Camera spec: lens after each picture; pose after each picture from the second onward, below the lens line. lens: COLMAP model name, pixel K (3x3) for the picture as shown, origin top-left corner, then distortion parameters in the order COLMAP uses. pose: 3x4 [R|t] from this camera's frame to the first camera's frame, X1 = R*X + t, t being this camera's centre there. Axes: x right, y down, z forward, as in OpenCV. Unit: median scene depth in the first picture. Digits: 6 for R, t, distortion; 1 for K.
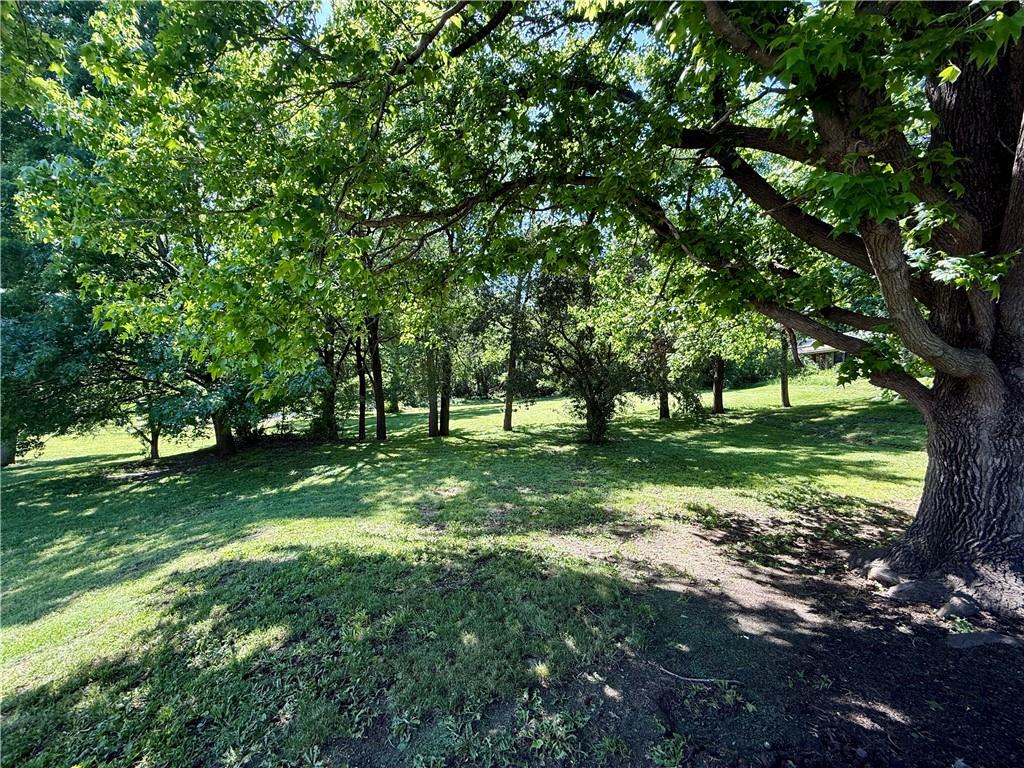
lens RADIAL K [[411.2, 0, 510.6], [0, 411.2, 382.0], [0, 0, 1]] dist [-0.000629, 0.000382]
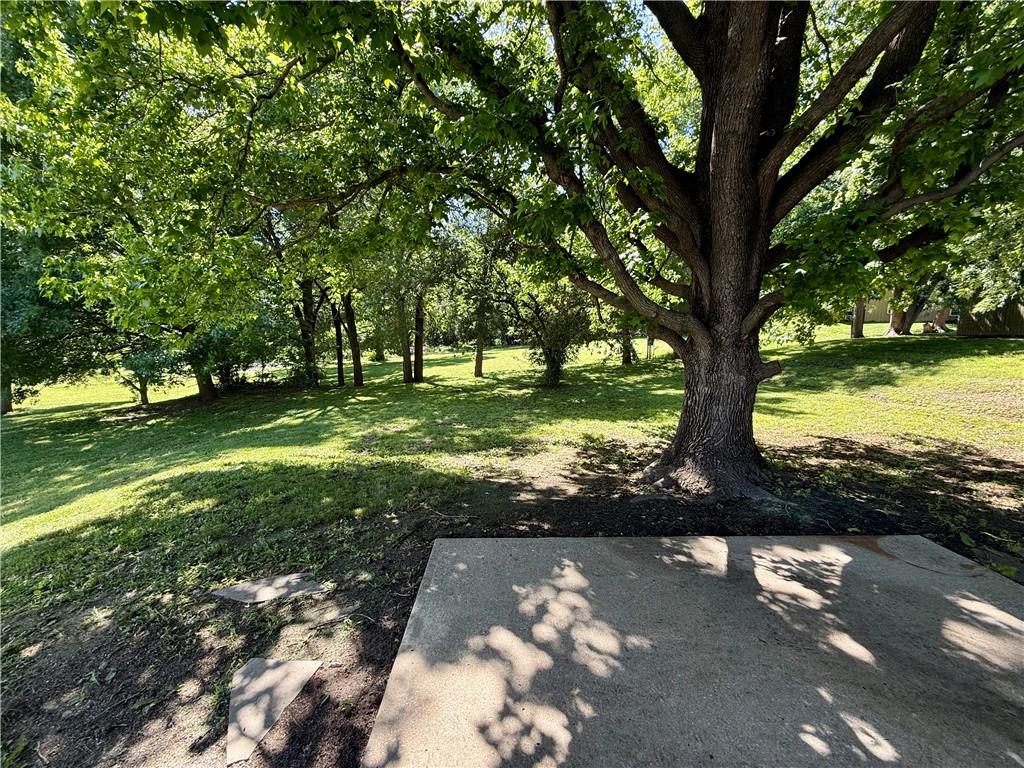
lens RADIAL K [[411.2, 0, 513.2], [0, 411.2, 385.2], [0, 0, 1]] dist [-0.000629, 0.000382]
pose [[0.999858, -0.009342, 0.014055, 0.091110], [0.007365, 0.990859, 0.134698, -0.004414], [-0.015185, -0.134575, 0.990787, -0.080357]]
